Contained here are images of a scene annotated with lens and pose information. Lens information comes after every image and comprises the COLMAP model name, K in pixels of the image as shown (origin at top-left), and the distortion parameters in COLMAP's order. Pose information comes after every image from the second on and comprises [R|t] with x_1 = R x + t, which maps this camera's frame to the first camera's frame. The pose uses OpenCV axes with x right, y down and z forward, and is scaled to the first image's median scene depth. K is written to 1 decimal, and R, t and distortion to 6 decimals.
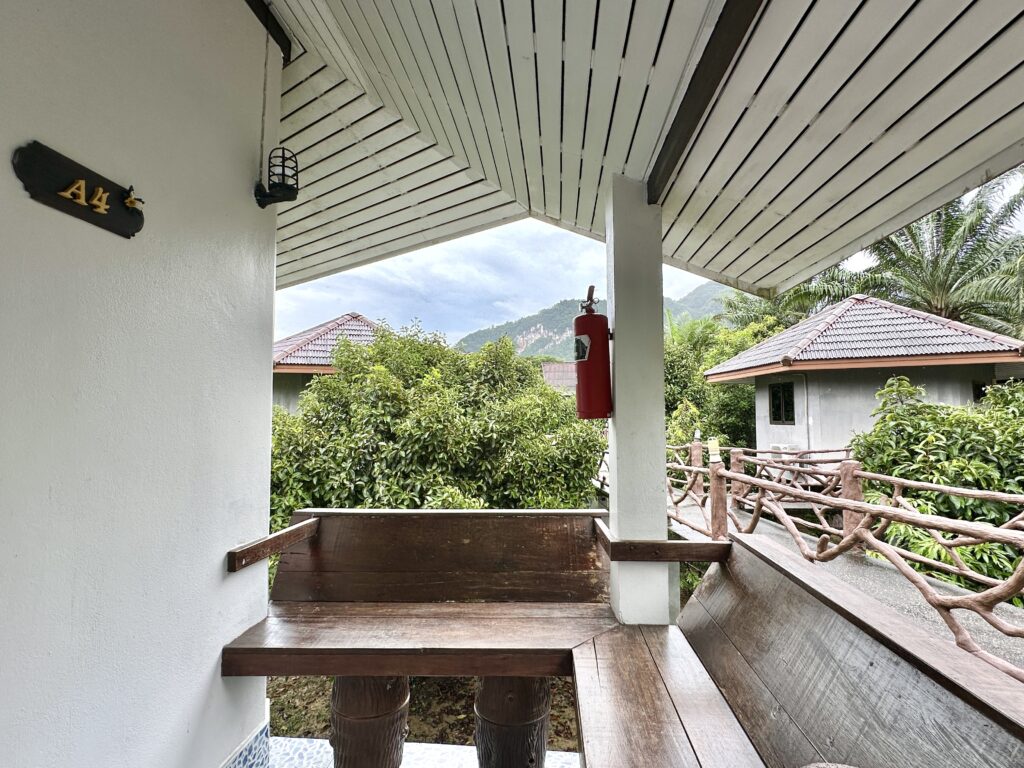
lens RADIAL K [[478.5, 0, 512.1], [0, 478.5, 384.6], [0, 0, 1]] dist [-0.000205, -0.000031]
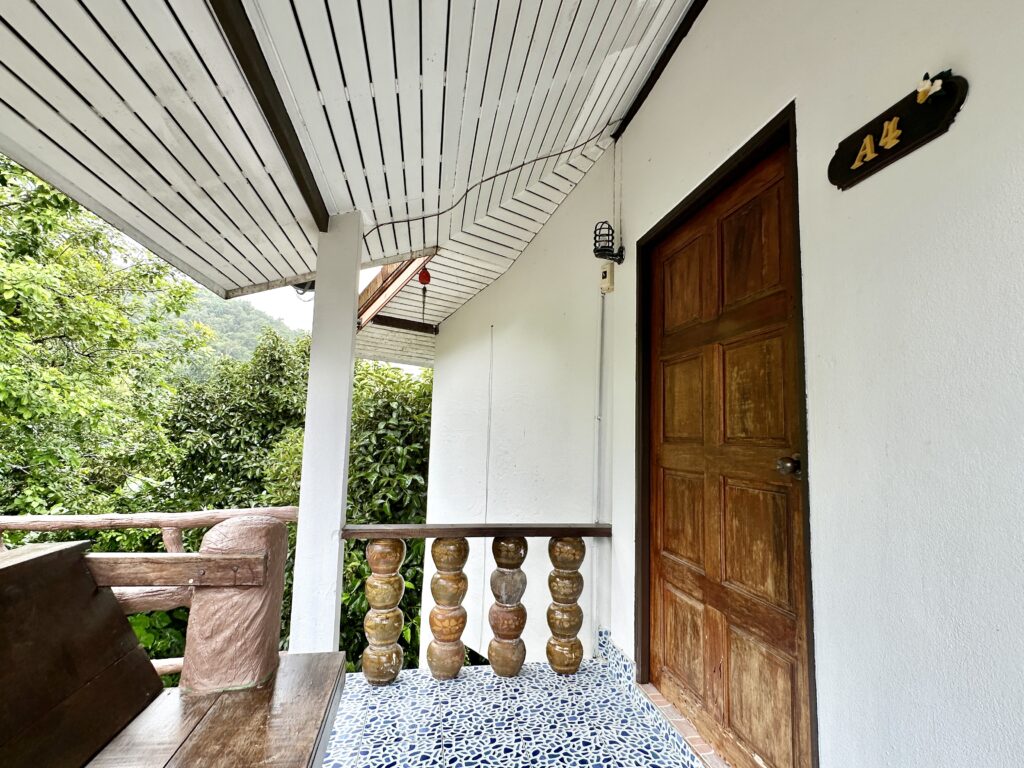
lens RADIAL K [[478.5, 0, 512.4], [0, 478.5, 385.3], [0, 0, 1]] dist [-0.000205, -0.000031]
pose [[-0.963572, -0.056132, -0.261492, 0.052824], [-0.012172, 0.985918, -0.166785, 0.261681], [0.267172, -0.157527, -0.950686, 1.660746]]
